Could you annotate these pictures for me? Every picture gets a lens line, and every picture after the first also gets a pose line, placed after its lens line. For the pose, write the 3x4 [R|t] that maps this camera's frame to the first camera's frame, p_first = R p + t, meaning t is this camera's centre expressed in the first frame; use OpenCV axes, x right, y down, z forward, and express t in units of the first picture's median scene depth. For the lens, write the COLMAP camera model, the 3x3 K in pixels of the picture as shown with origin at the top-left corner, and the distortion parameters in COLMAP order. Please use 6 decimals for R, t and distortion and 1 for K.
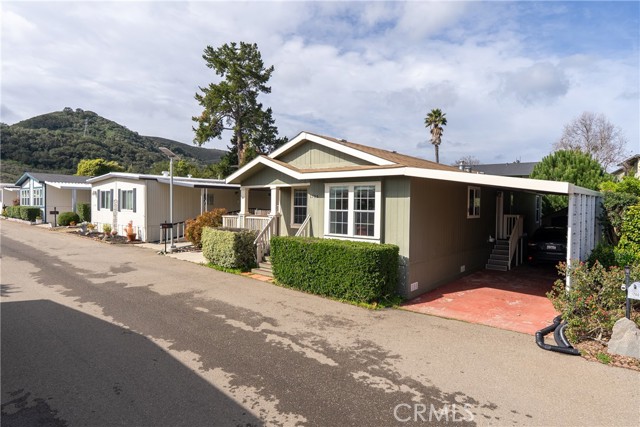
lens RADIAL K [[365.0, 0, 334.8], [0, 365.0, 213.3], [0, 0, 1]] dist [-0.000859, -0.000085]
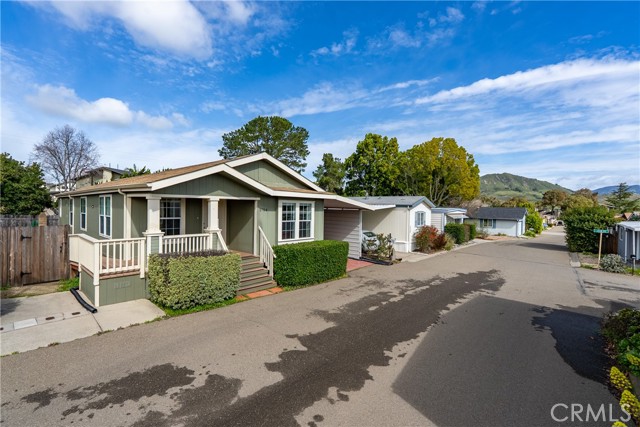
lens RADIAL K [[288.7, 0, 320.0], [0, 288.7, 213.5], [0, 0, 1]] dist [0.000103, -0.000033]
pose [[0.056409, -0.045378, 0.997376, -0.978229], [-0.011397, 0.998872, 0.046091, -0.081162], [-0.998343, -0.013967, 0.055828, 0.806858]]
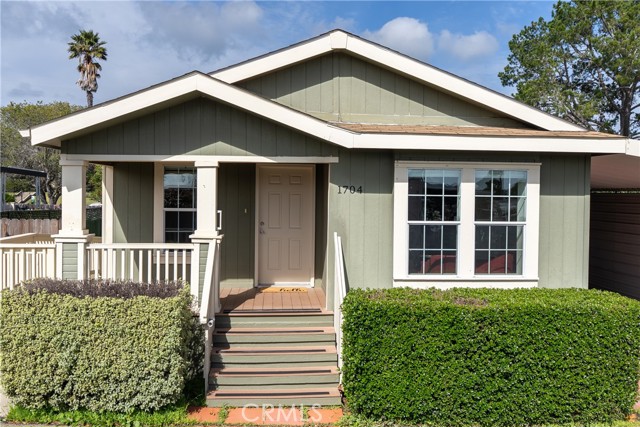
lens RADIAL K [[559.0, 0, 320.0], [0, 559.0, 213.5], [0, 0, 1]] dist [0.009325, -0.000305]
pose [[0.729538, -0.023684, 0.683530, -0.544606], [0.012169, 0.999692, 0.021650, -0.034333], [-0.683832, -0.007477, 0.729601, 0.575947]]
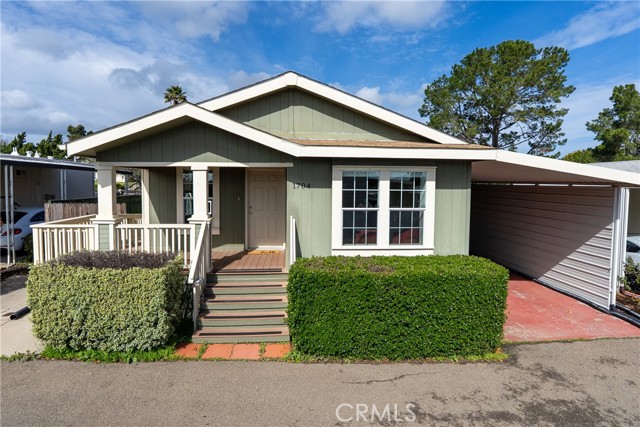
lens RADIAL K [[325.1, 0, 313.0], [0, 325.1, 201.7], [0, 0, 1]] dist [-0.002767, 0.000110]
pose [[0.736737, -0.043085, 0.674806, -0.420853], [0.014513, 0.998746, 0.047923, -0.047222], [-0.676024, -0.025514, 0.736438, 0.618318]]
